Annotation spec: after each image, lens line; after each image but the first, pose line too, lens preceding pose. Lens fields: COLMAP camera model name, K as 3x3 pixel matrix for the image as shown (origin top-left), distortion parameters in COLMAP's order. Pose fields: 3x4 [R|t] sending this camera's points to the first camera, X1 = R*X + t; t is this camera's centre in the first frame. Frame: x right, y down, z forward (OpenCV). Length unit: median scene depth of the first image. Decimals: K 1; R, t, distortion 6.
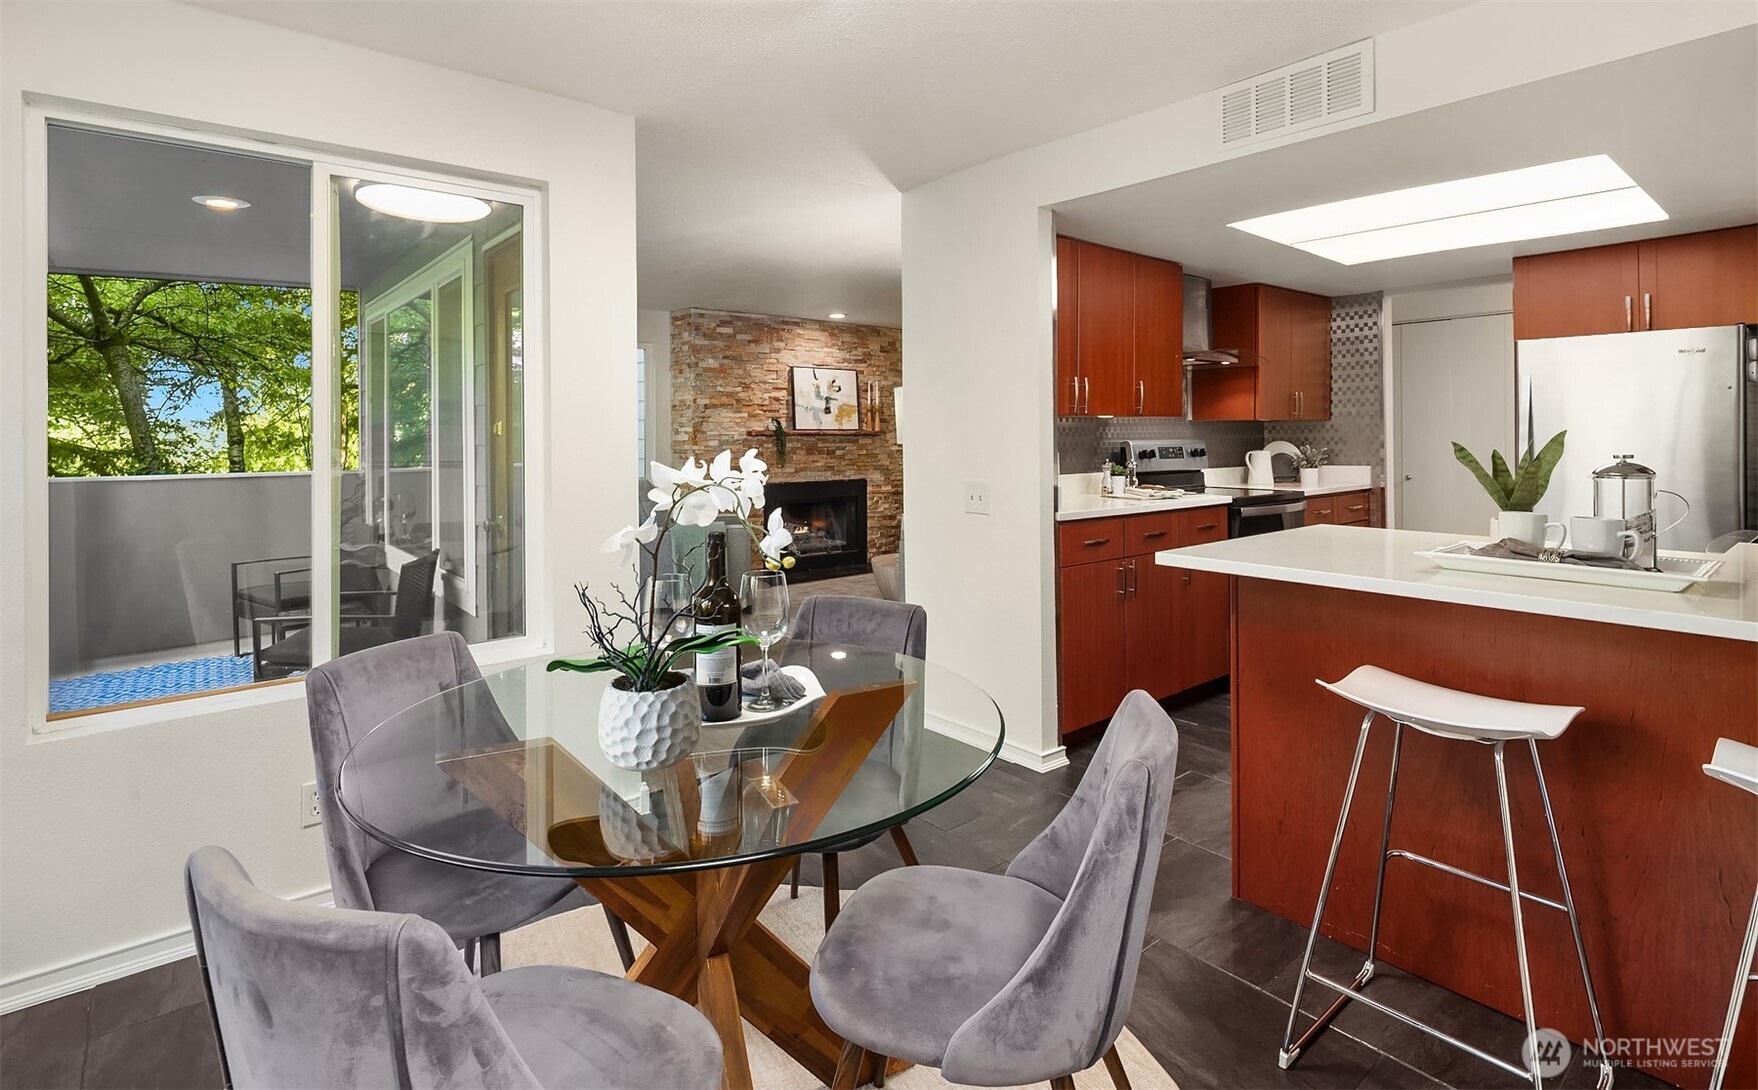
lens RADIAL K [[853.3, 0, 855.7], [0, 853.3, 442.0], [0, 0, 1]] dist [-0.000739, -0.000144]
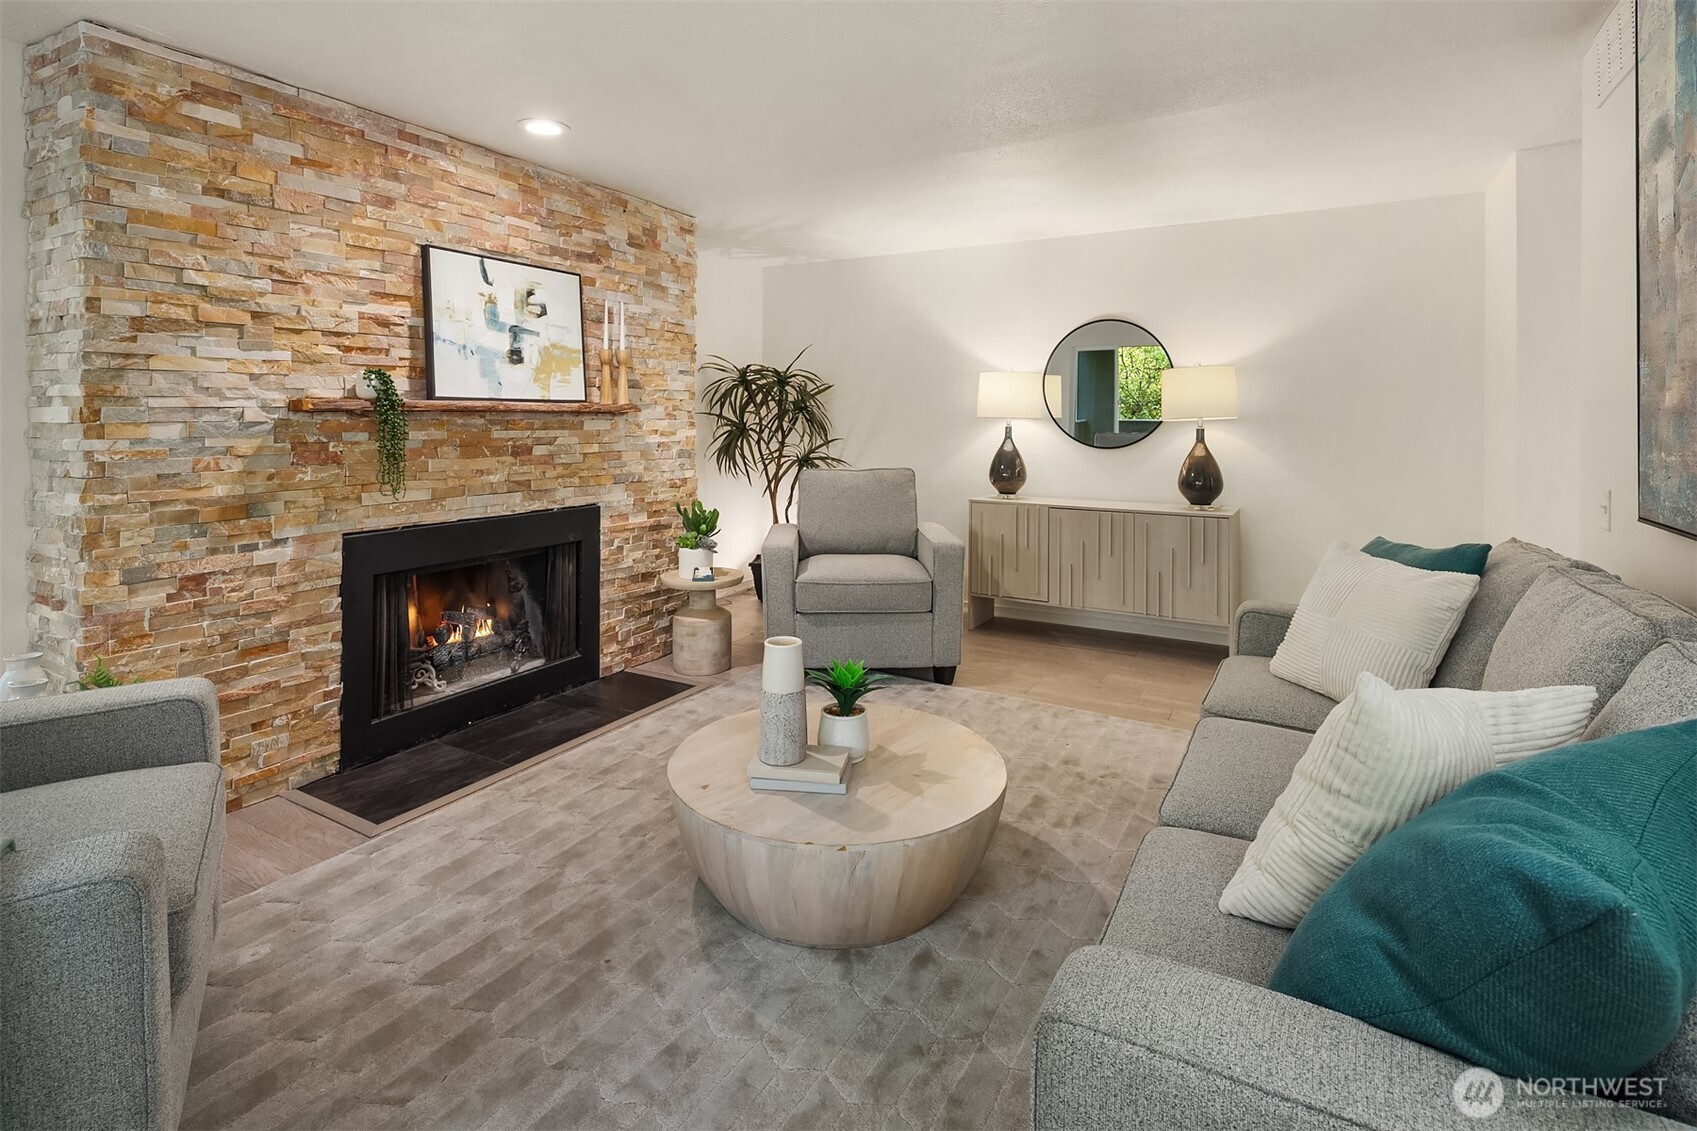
lens RADIAL K [[832.6, 0, 845.1], [0, 832.6, 423.2], [0, 0, 1]] dist [0.003040, -0.004508]
pose [[0.932134, 0.003852, 0.362092, -0.030235], [-0.003731, 0.999993, -0.001031, -0.002614], [-0.362094, -0.000390, 0.932142, 0.542134]]
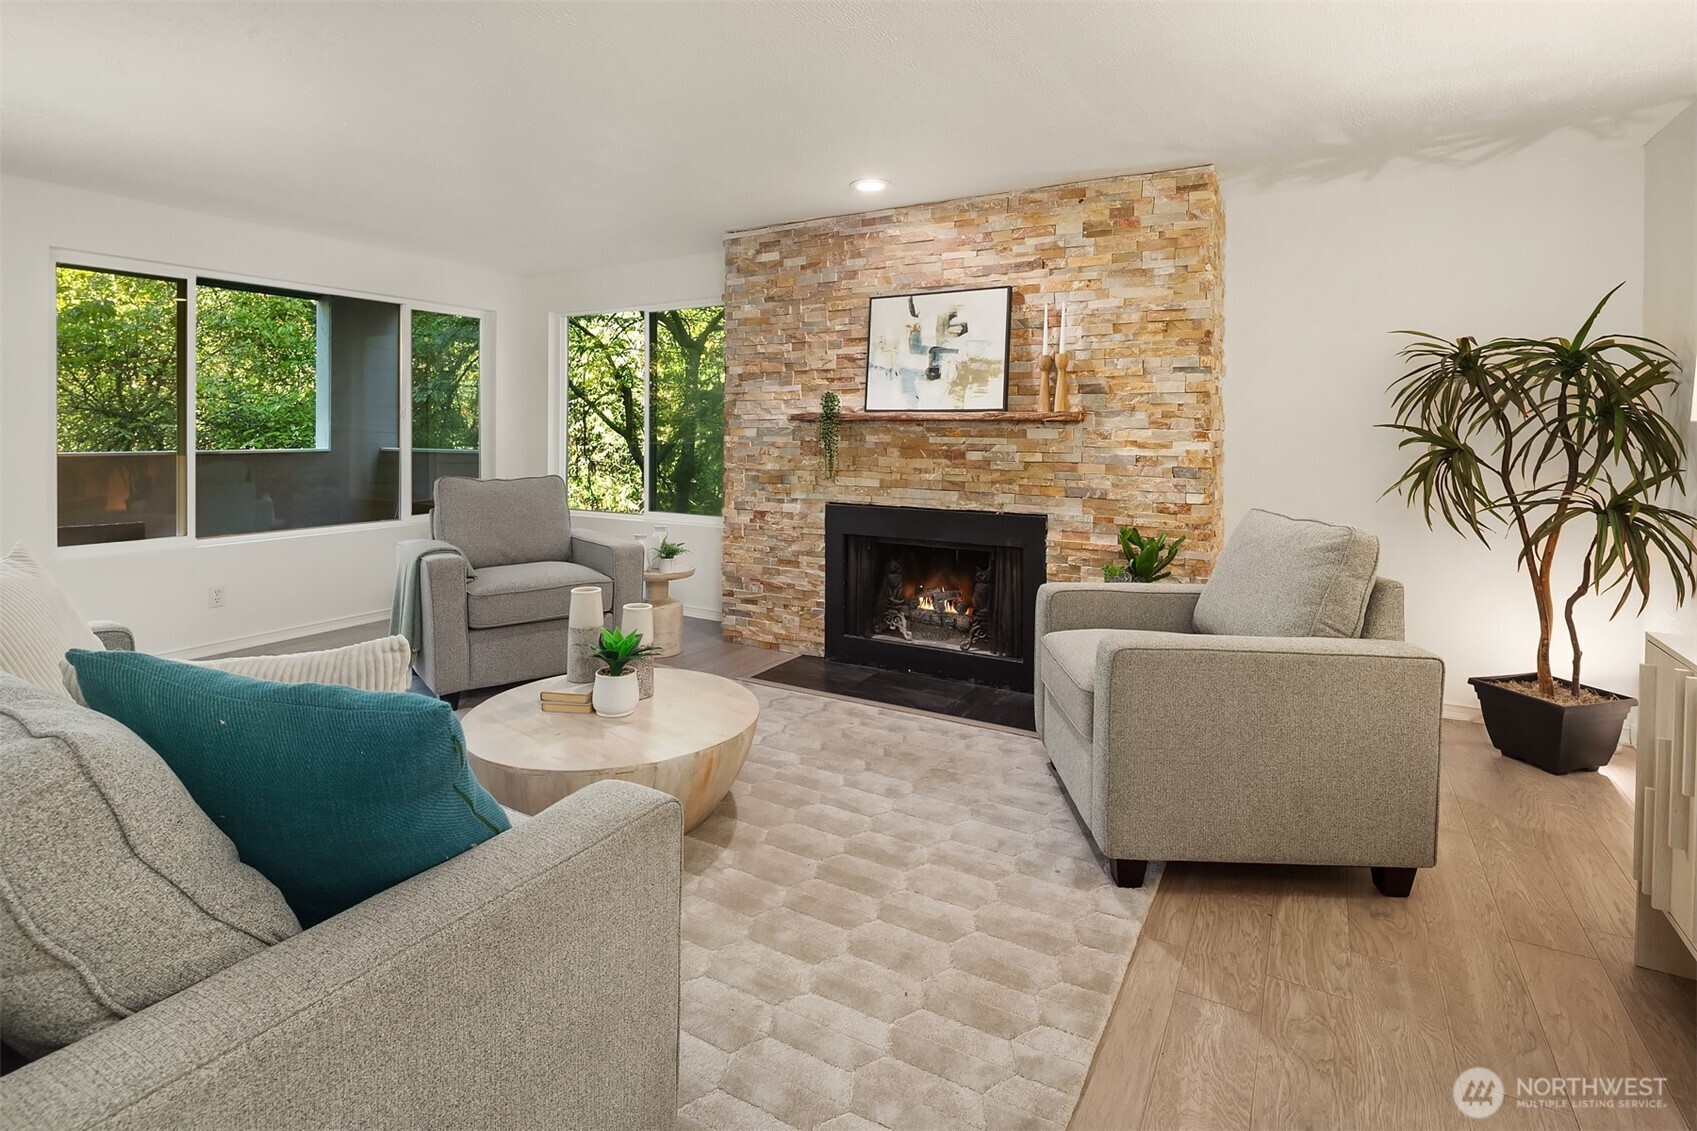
lens RADIAL K [[832.6, 0, 852.7], [0, 832.6, 438.2], [0, 0, 1]] dist [0.003040, -0.004508]
pose [[0.351713, 0.016077, -0.935970, 0.427629], [-0.015662, 0.999814, 0.011289, -0.002634], [0.935977, 0.010689, 0.351899, 0.785834]]
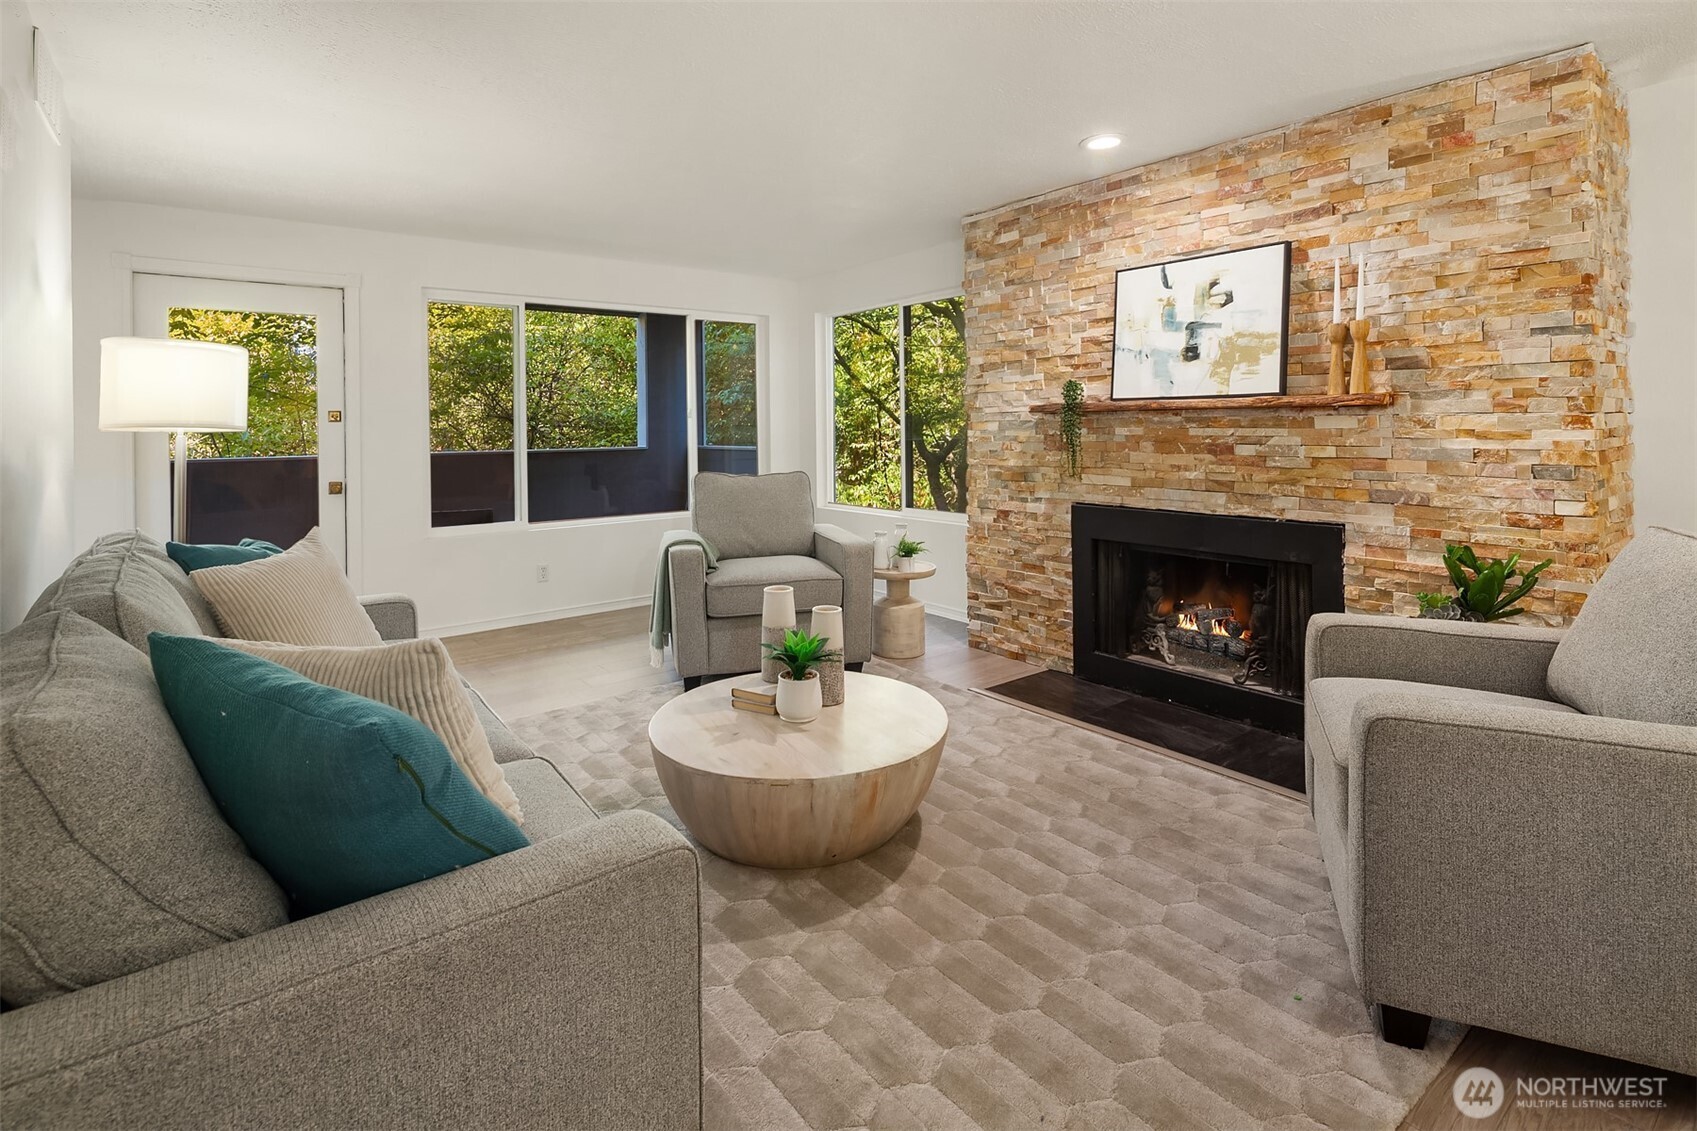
lens RADIAL K [[832.6, 0, 840.8], [0, 832.6, 431.7], [0, 0, 1]] dist [0.003040, -0.004508]
pose [[-0.031149, 0.013018, -0.999430, 0.405717], [0.003567, 0.999910, 0.012913, -0.002913], [0.999508, -0.003163, -0.031192, 0.842641]]
